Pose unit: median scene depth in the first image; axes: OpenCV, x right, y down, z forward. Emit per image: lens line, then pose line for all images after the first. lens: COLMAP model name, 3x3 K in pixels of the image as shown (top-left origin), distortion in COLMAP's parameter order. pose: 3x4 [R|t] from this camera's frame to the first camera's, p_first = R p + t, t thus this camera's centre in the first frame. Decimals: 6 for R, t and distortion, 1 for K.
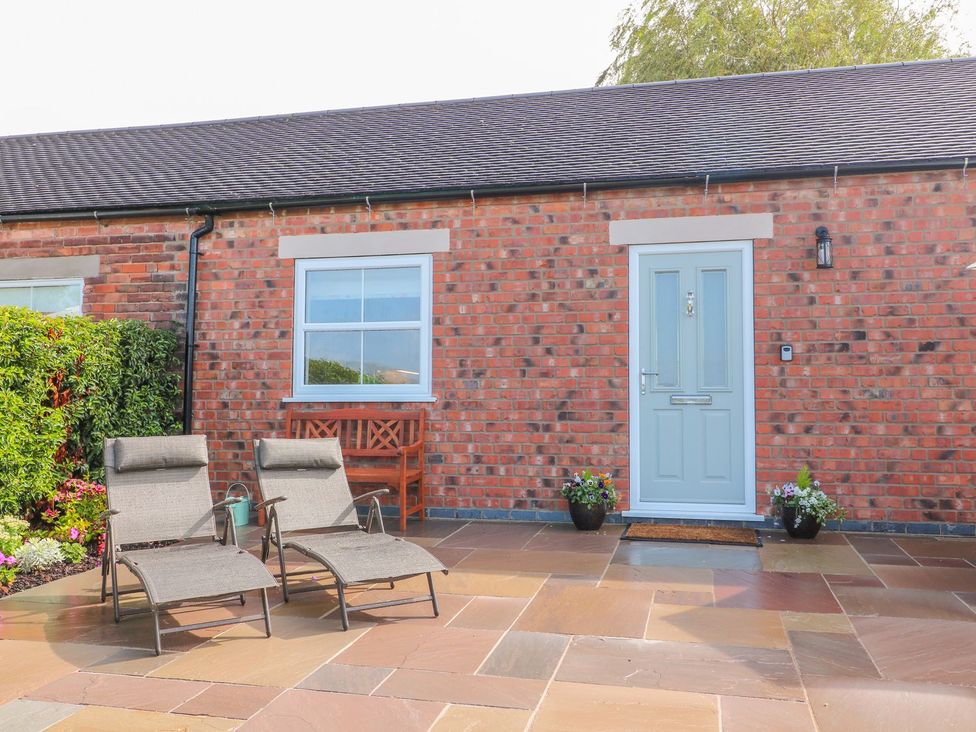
lens RADIAL K [[864.8, 0, 493.3], [0, 864.8, 358.3], [0, 0, 1]] dist [0.010971, -0.010585]
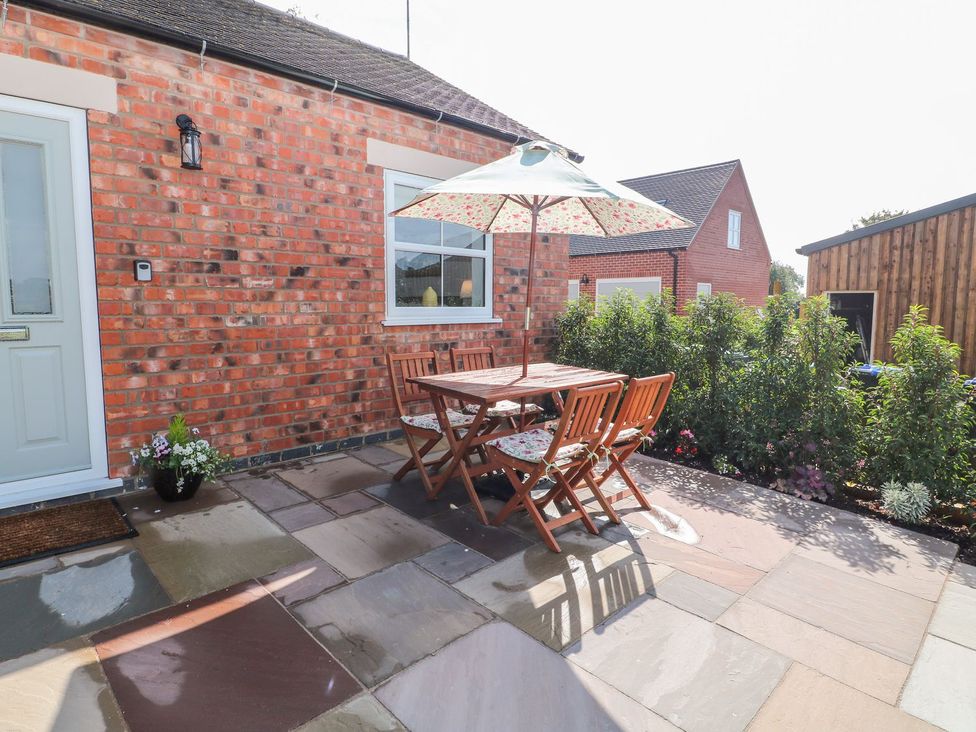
lens RADIAL K [[560.6, 0, 488.0], [0, 560.6, 360.4], [0, 0, 1]] dist [-0.001790, -0.010468]
pose [[0.521168, -0.091563, 0.848528, 0.064126], [-0.055751, 0.988452, 0.140905, -0.015123], [-0.851631, -0.120742, 0.510045, 0.466948]]
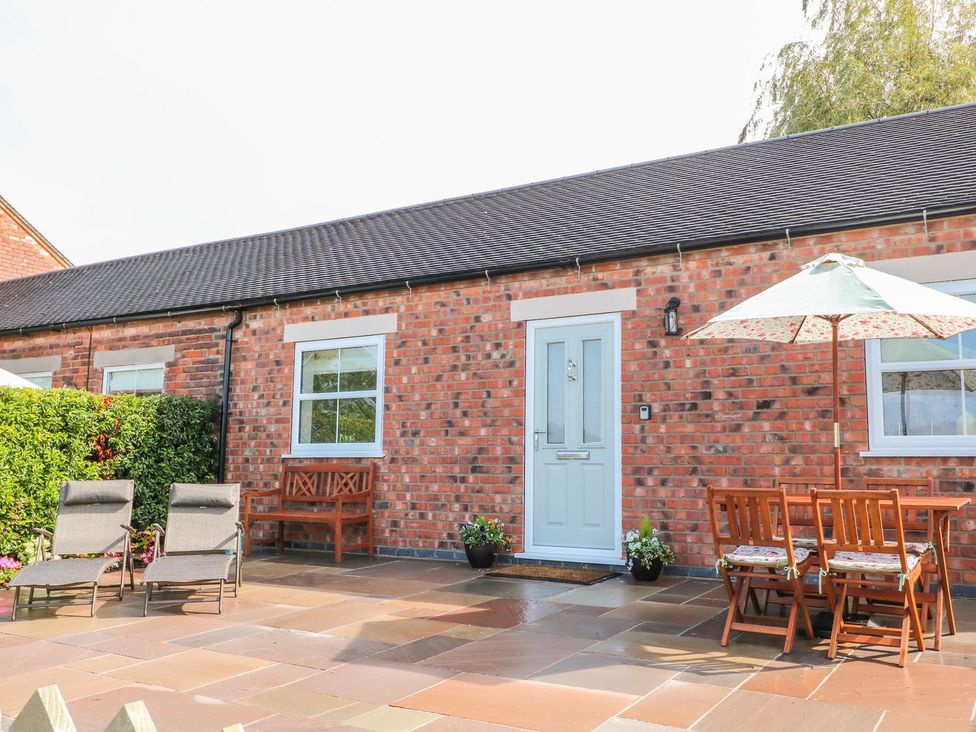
lens RADIAL K [[864.8, 0, 489.8], [0, 864.8, 360.2], [0, 0, 1]] dist [0.010971, -0.010585]
pose [[0.952995, -0.035061, -0.300950, 0.486365], [0.016110, 0.997741, -0.065223, -0.003914], [0.302556, 0.057309, 0.951407, -0.118471]]
